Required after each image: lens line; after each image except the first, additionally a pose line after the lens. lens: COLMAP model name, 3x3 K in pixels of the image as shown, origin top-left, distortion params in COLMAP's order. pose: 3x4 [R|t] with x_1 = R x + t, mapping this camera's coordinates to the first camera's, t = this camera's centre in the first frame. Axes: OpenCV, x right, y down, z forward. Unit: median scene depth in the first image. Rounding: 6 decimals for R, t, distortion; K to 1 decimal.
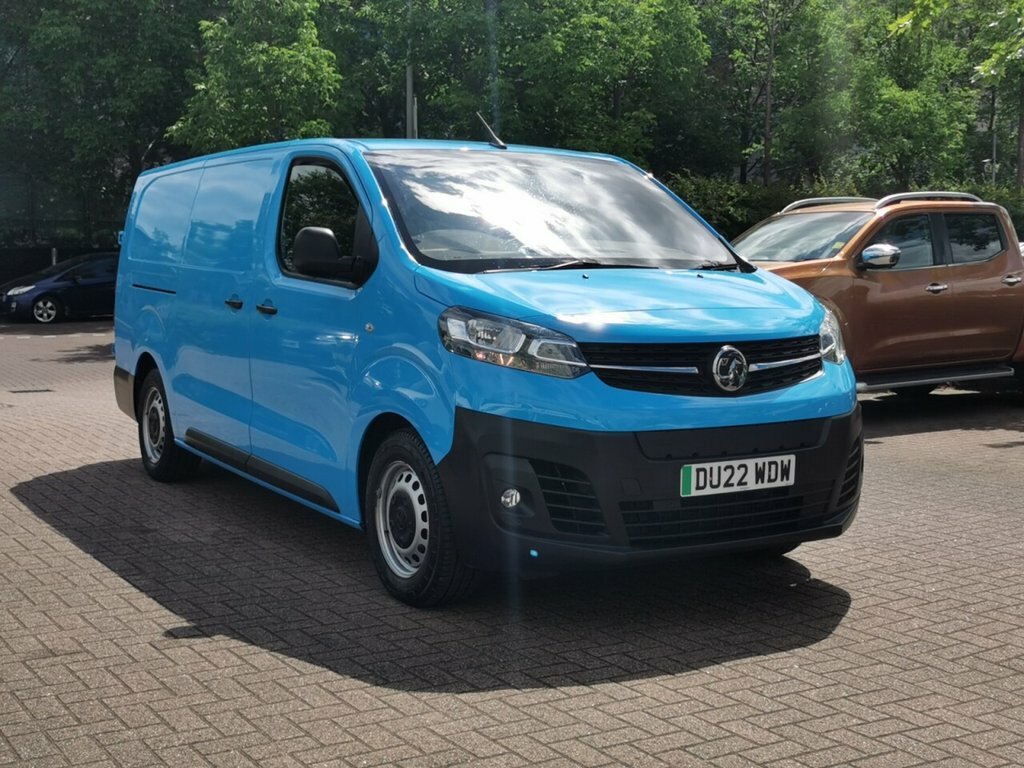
lens RADIAL K [[1292.3, 0, 483.7], [0, 1292.3, 393.8], [0, 0, 1]] dist [0.106597, 0.000000]
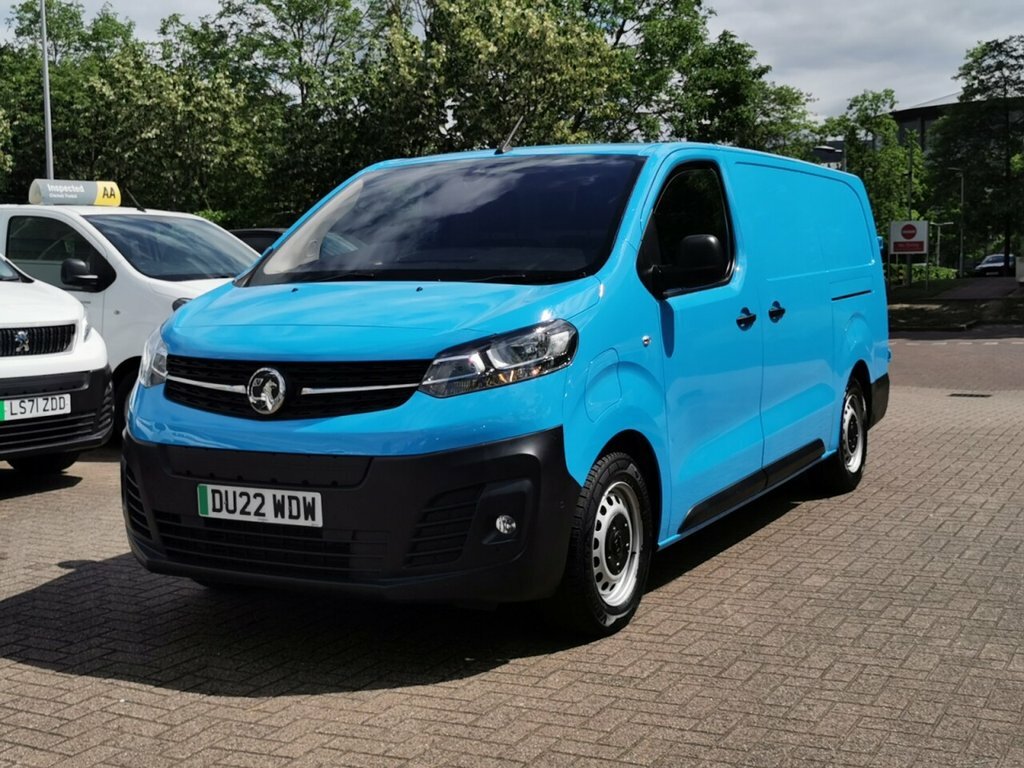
lens RADIAL K [[1292.3, 0, 514.1], [0, 1292.3, 380.1], [0, 0, 1]] dist [0.106597, 0.000000]
pose [[0.504157, 0.064790, -0.861178, 1.098263], [-0.061625, 0.997339, 0.038956, -0.075258], [0.861410, 0.033430, 0.506808, 0.685262]]
